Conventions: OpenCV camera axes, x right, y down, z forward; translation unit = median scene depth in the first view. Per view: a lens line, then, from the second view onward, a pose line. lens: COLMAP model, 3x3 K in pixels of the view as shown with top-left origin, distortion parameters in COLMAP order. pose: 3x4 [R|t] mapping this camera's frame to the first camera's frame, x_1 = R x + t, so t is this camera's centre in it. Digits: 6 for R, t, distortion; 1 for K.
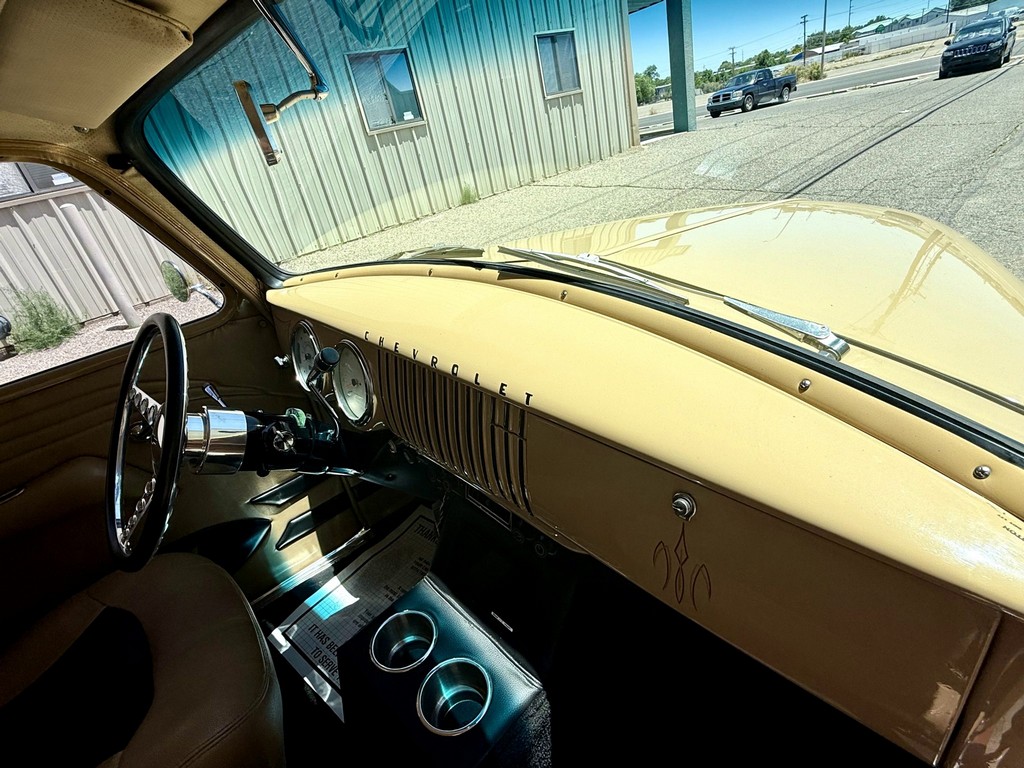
lens RADIAL K [[510.4, 0, 515.8], [0, 510.4, 384.6], [0, 0, 1]] dist [-0.001811, 0.000016]
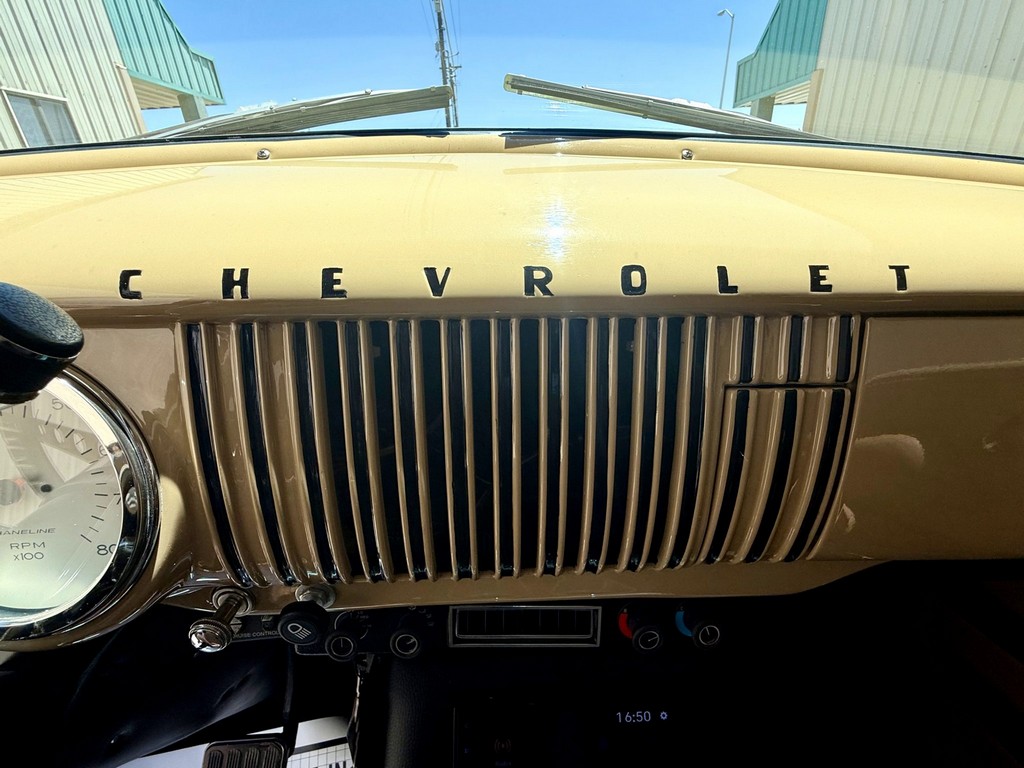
lens RADIAL K [[437.4, 0, 515.8], [0, 437.4, 382.2], [0, 0, 1]] dist [0.002635, 0.000111]
pose [[0.638372, -0.152340, 0.754502, -0.198828], [0.273316, 0.961206, -0.037173, 0.015247], [-0.719569, 0.229948, 0.655244, 0.396253]]
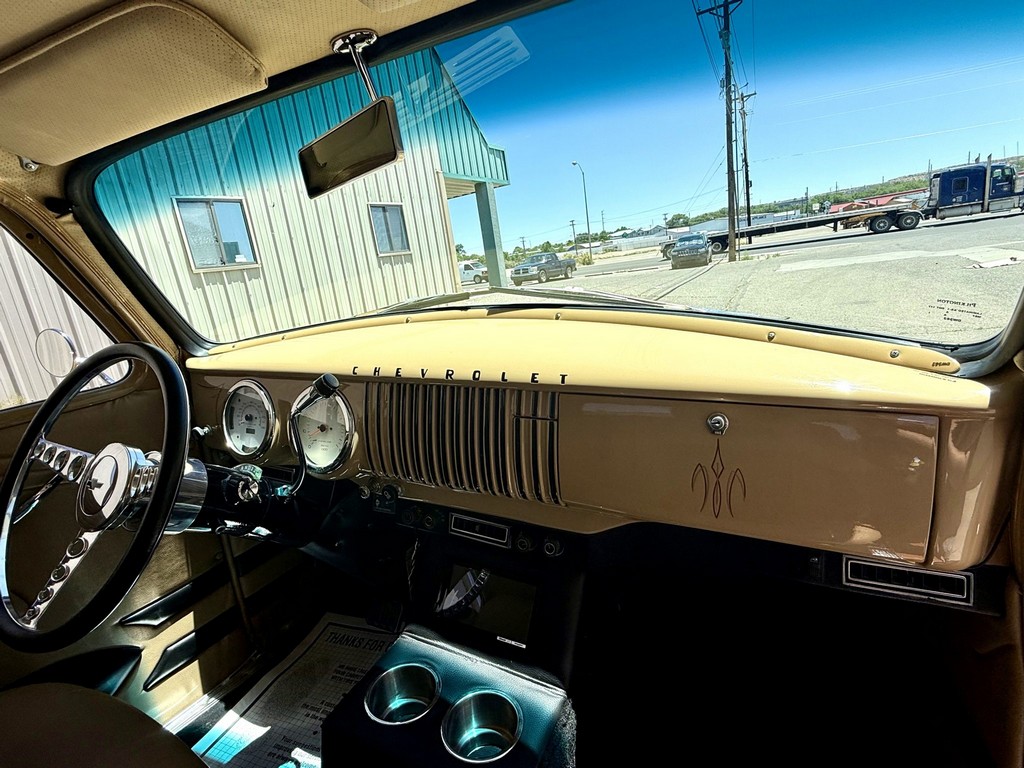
lens RADIAL K [[510.4, 0, 515.8], [0, 510.4, 384.6], [0, 0, 1]] dist [-0.001811, 0.000016]
pose [[0.941891, -0.004967, 0.335883, -0.190267], [0.099882, 0.958809, -0.265913, 0.136954], [-0.320727, 0.284010, 0.903589, -0.018799]]
